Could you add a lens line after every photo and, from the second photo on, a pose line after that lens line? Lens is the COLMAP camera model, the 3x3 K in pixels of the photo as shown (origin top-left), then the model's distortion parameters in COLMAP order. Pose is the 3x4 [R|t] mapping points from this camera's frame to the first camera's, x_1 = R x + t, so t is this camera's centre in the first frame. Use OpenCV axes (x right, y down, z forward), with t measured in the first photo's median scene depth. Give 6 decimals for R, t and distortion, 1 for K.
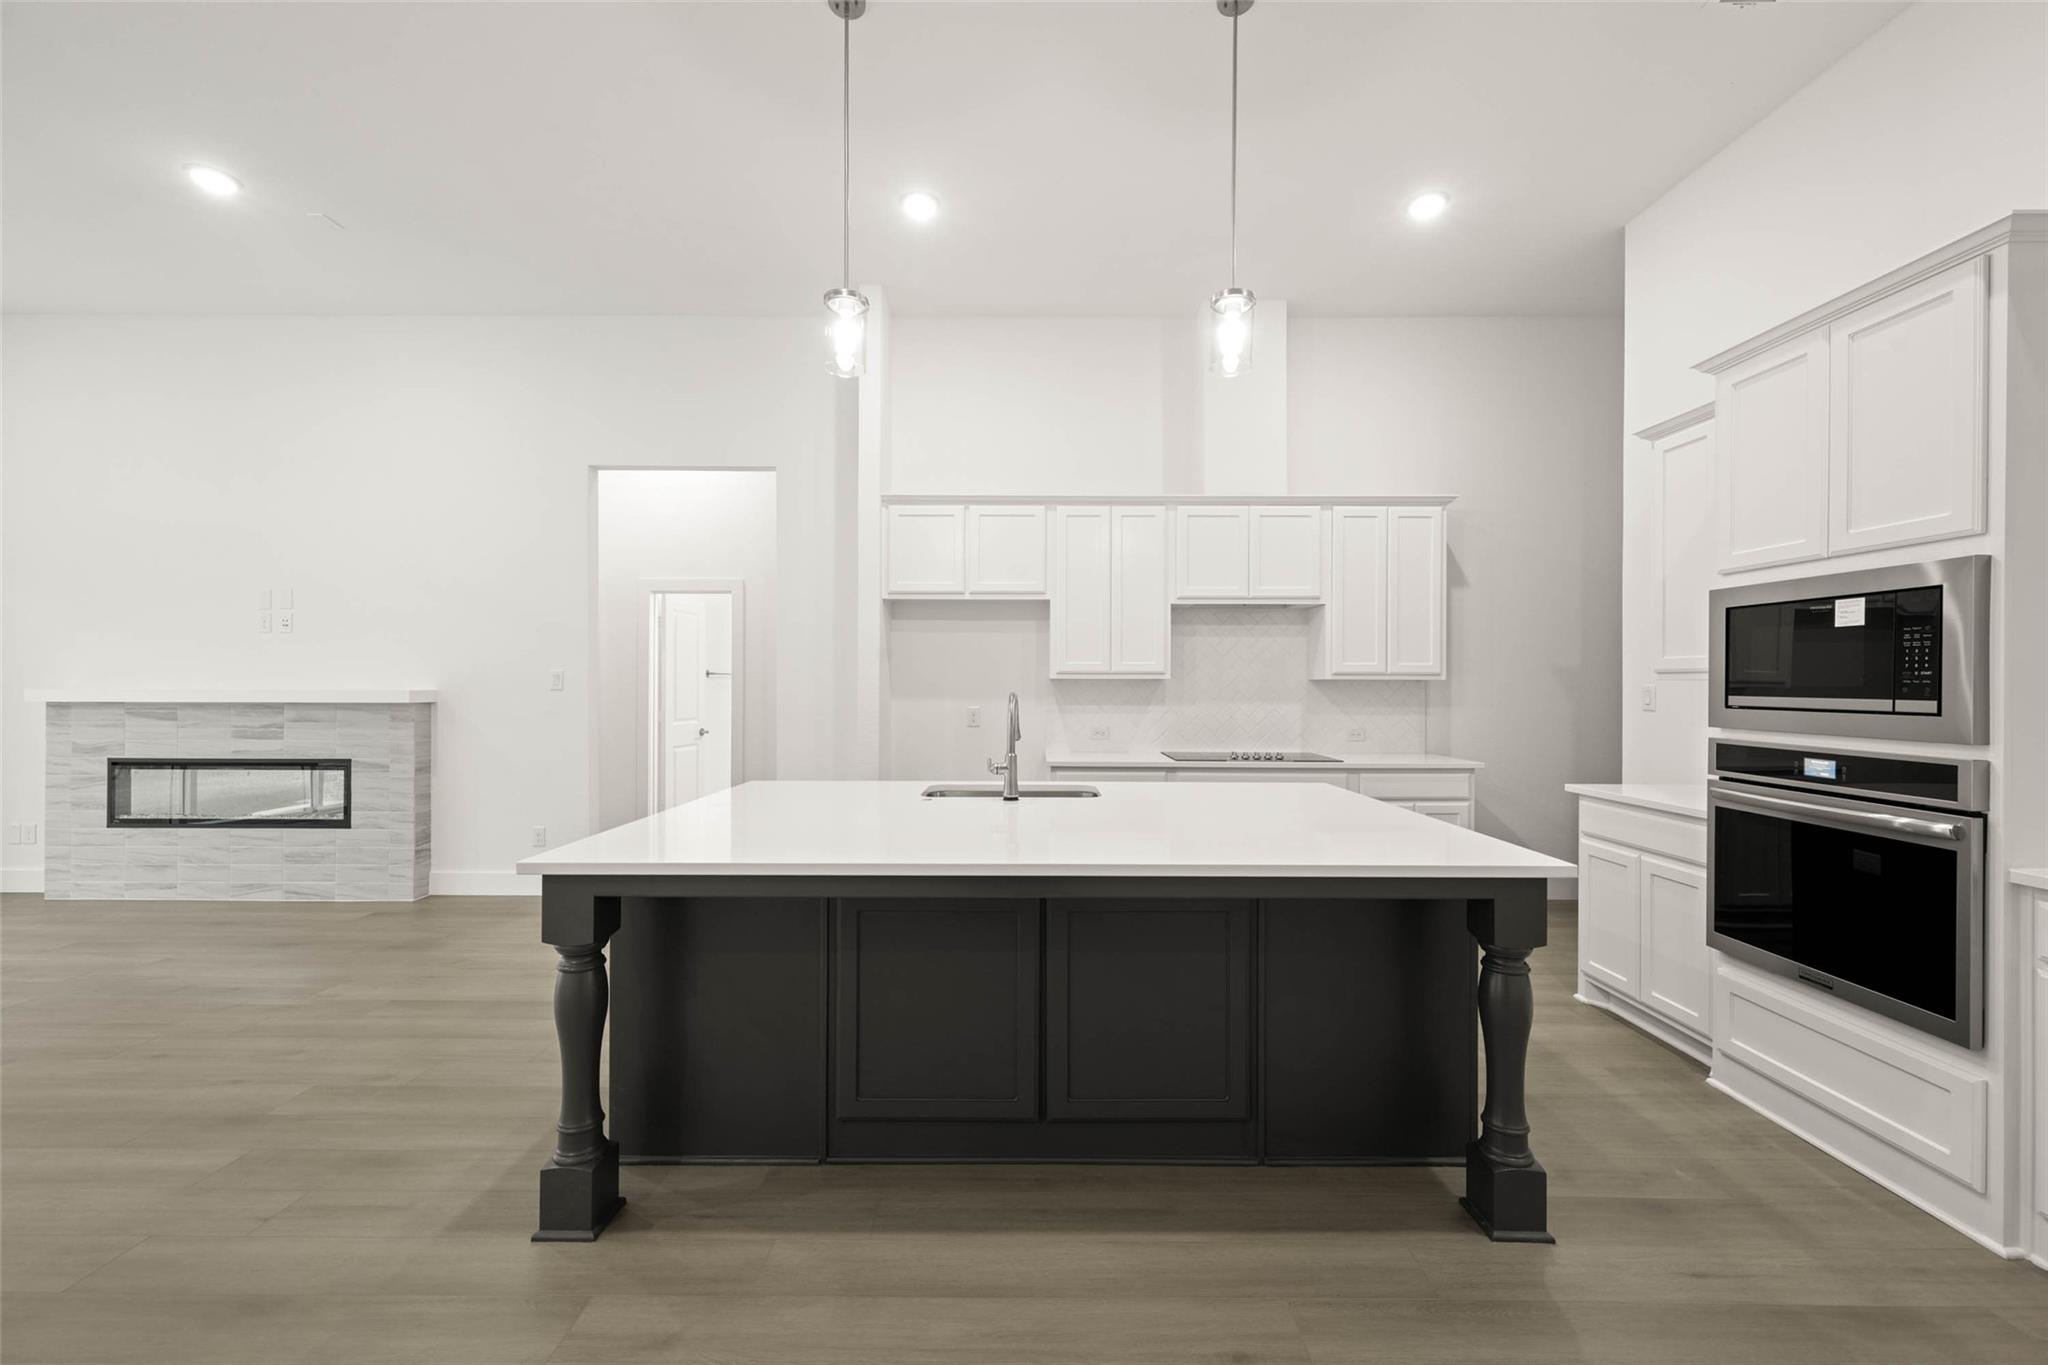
lens RADIAL K [[798.3, 0, 1031.3], [0, 798.3, 684.8], [0, 0, 1]] dist [-0.001100, -0.000021]
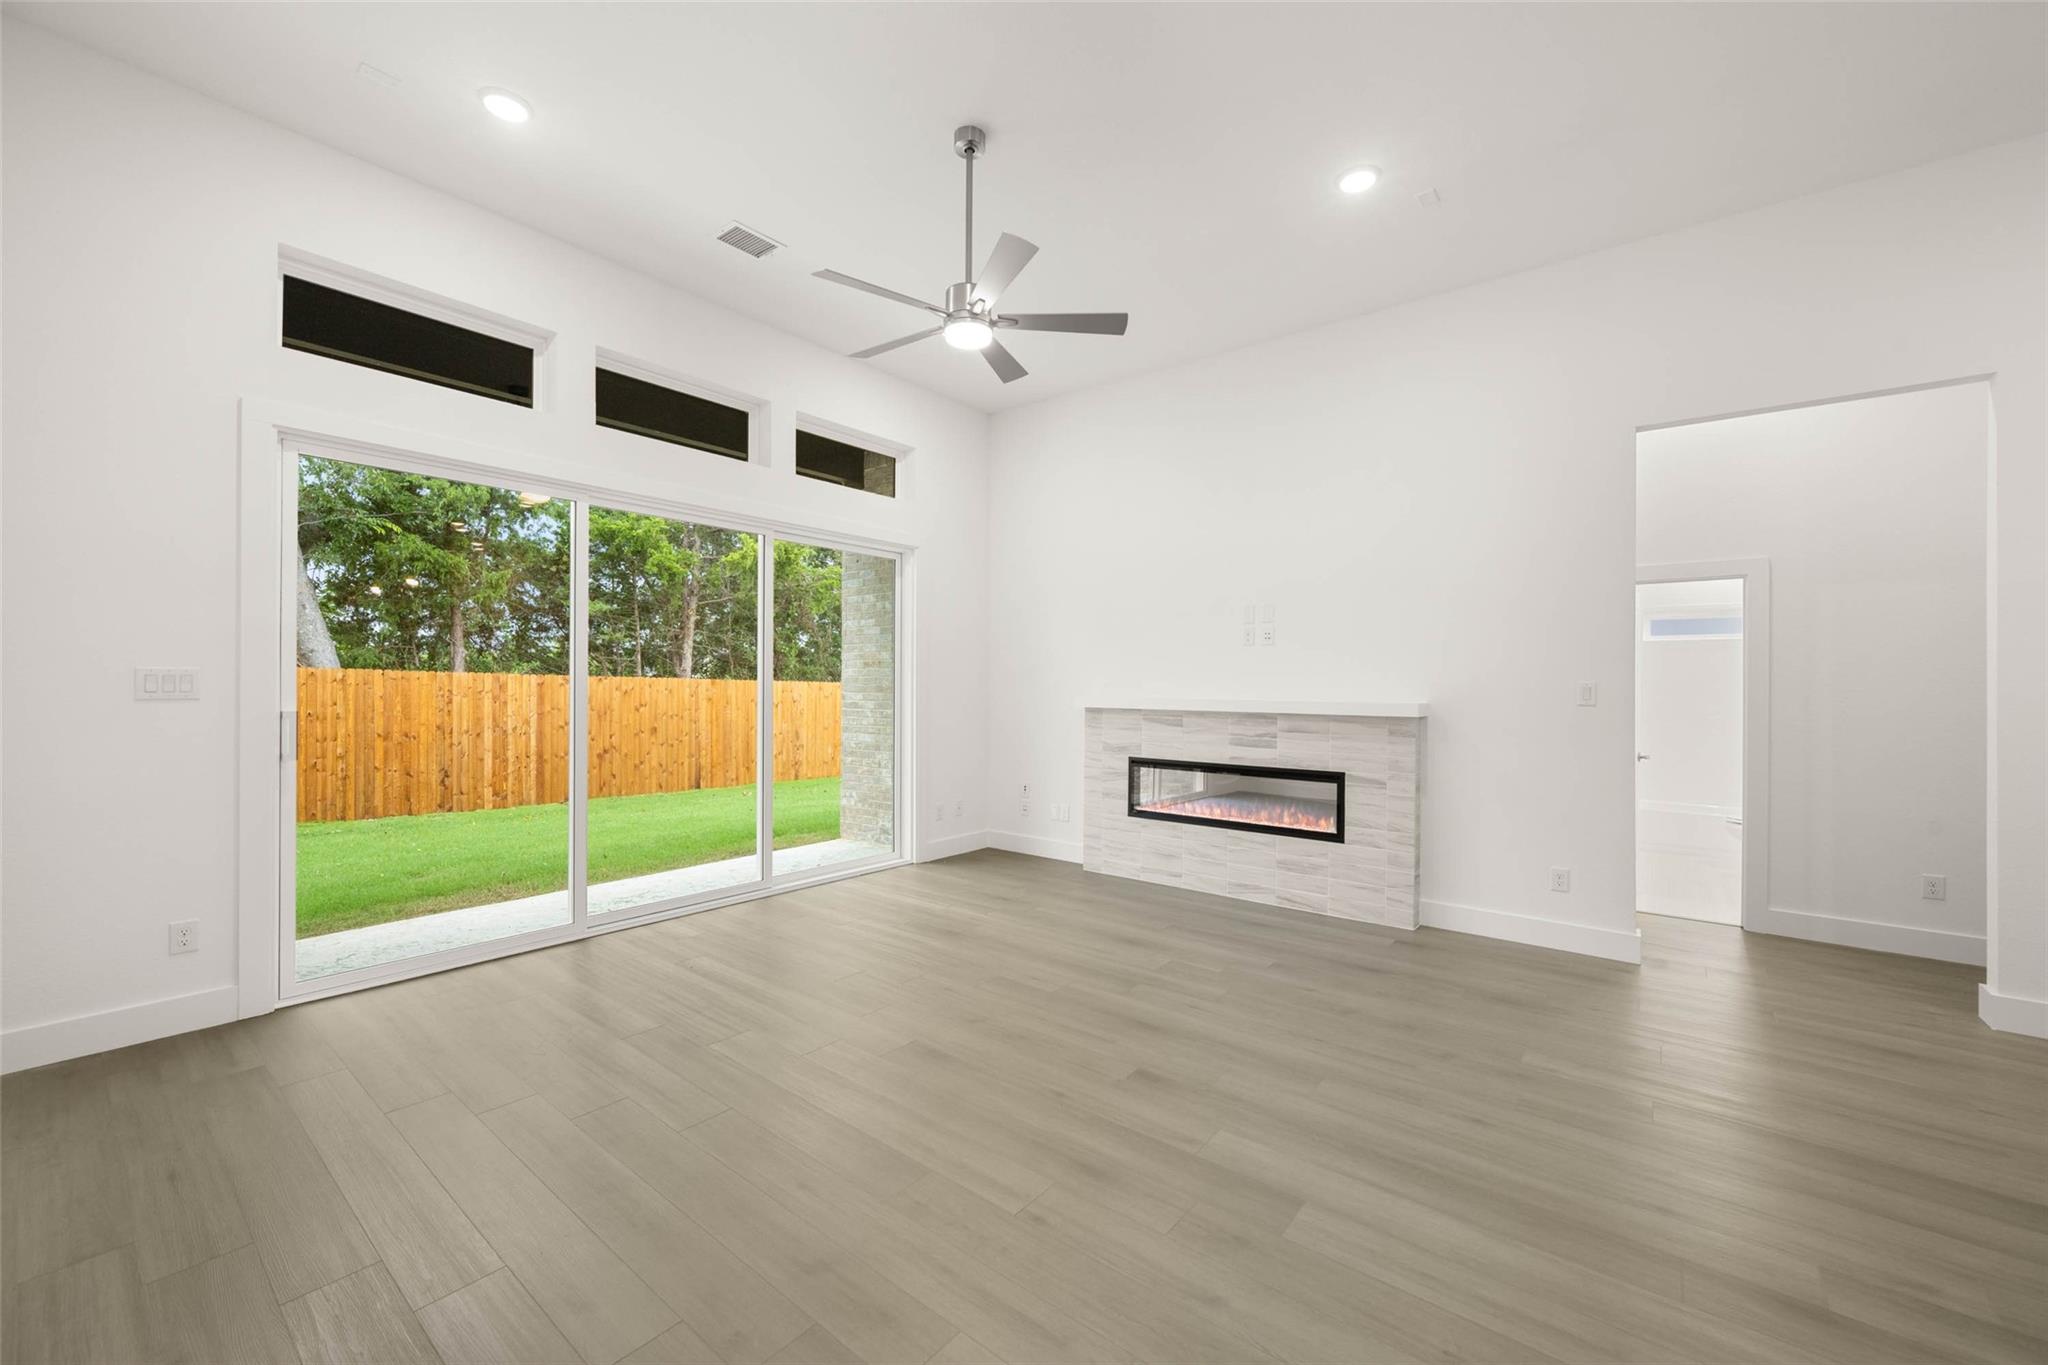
lens RADIAL K [[798.3, 0, 1031.3], [0, 798.3, 684.8], [0, 0, 1]] dist [-0.001100, -0.000021]
pose [[0.783650, 0.003513, -0.621193, -0.567405], [-0.007938, 0.999959, -0.004359, -0.007317], [0.621152, 0.008347, 0.783646, -0.005644]]
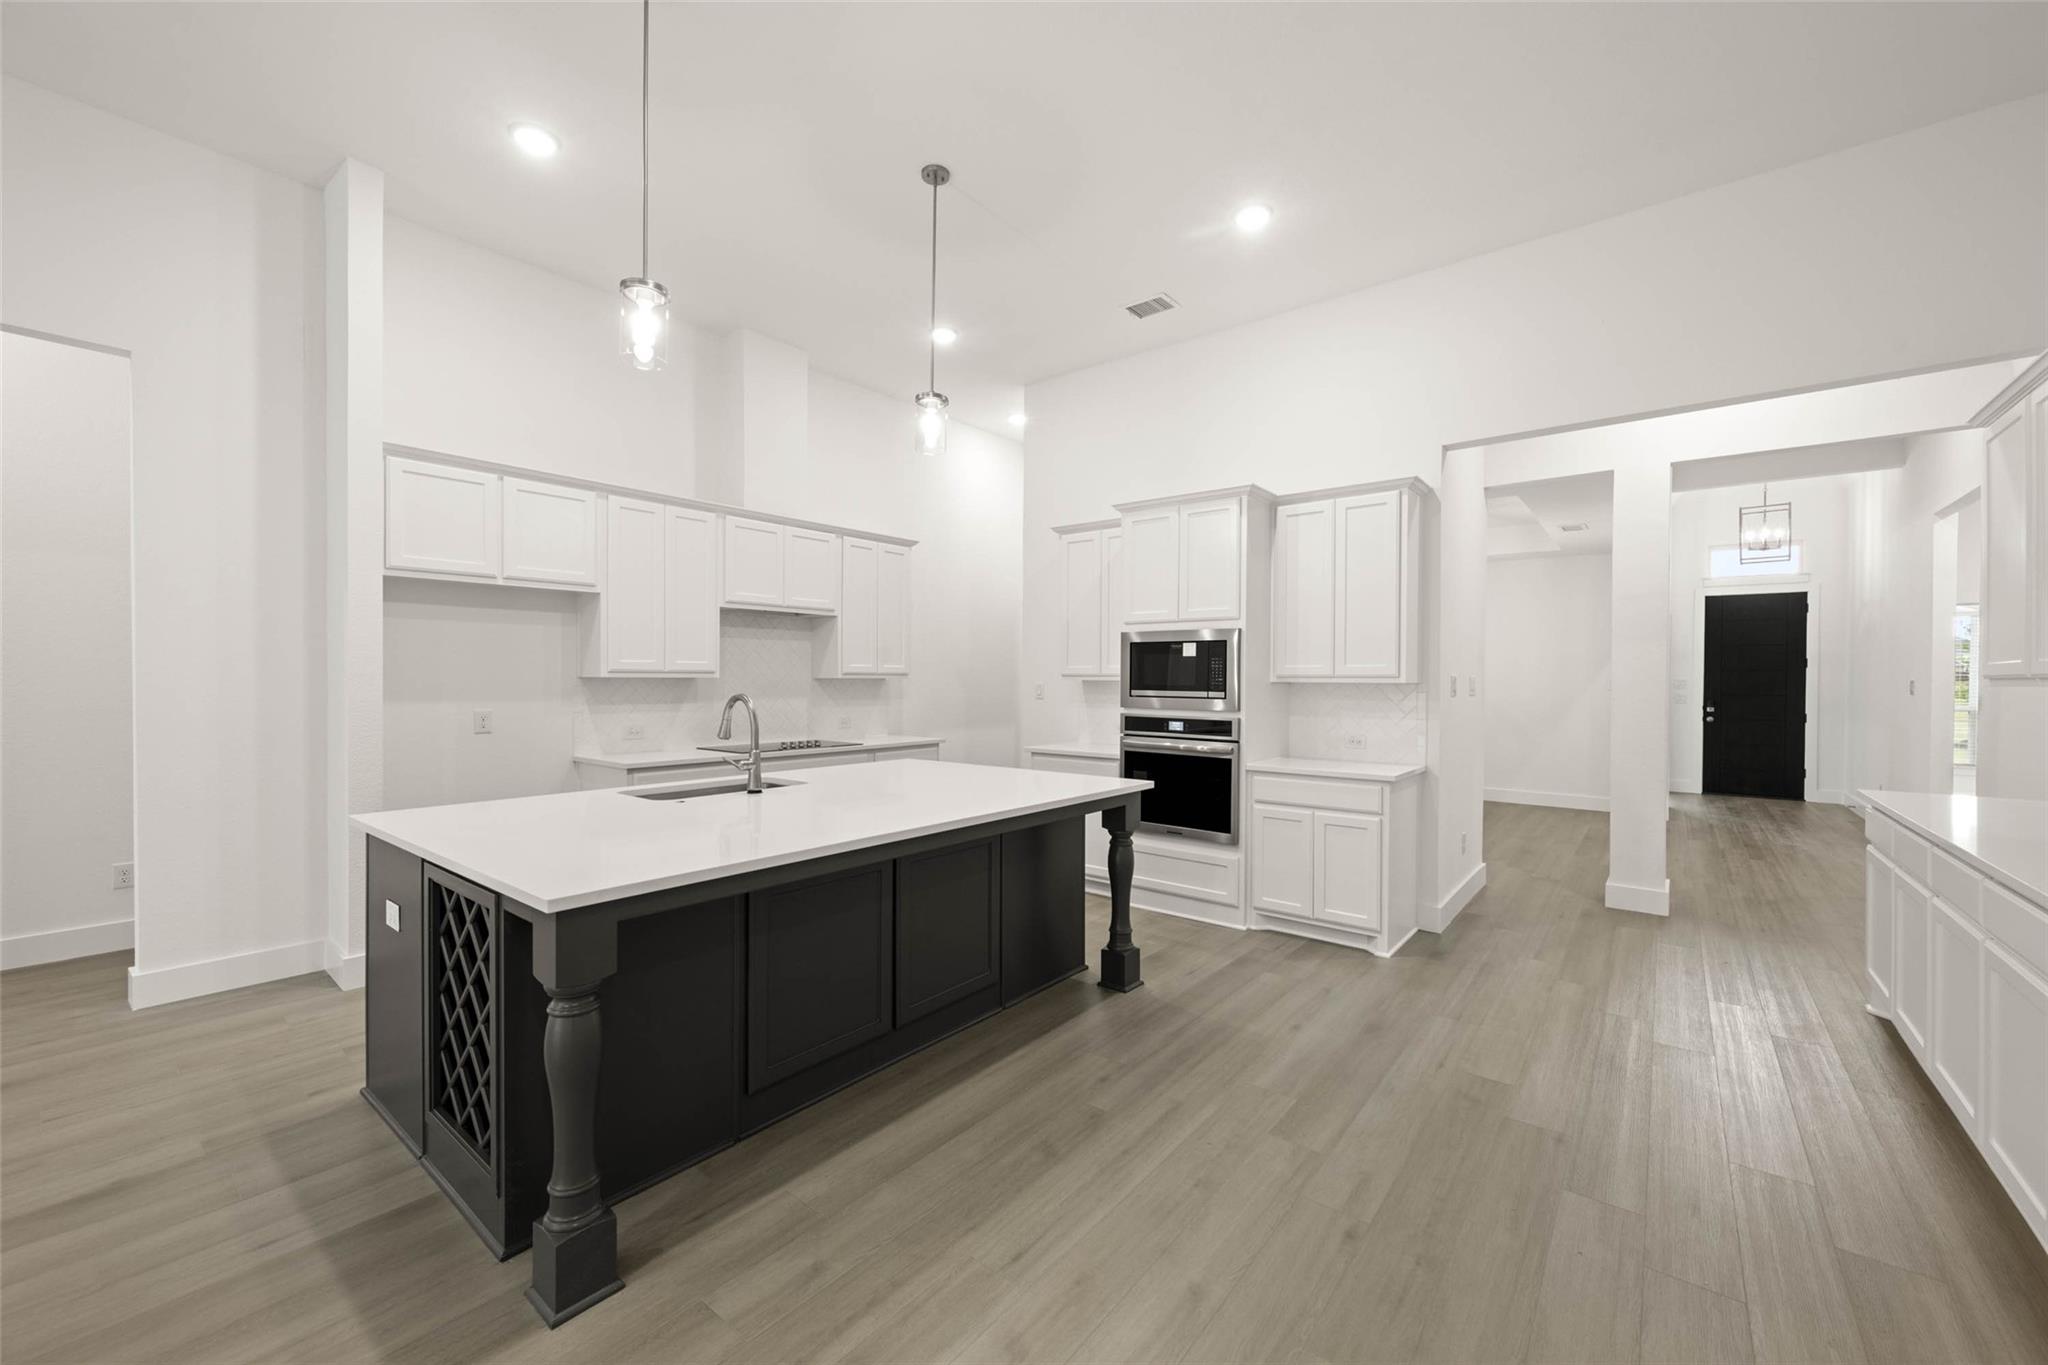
lens RADIAL K [[798.3, 0, 1031.3], [0, 798.3, 684.8], [0, 0, 1]] dist [-0.001100, -0.000021]
pose [[0.620857, -0.006507, 0.783897, -0.400308], [-0.001756, 0.999951, 0.009692, -0.009024], [-0.783922, -0.007394, 0.620815, 0.018679]]
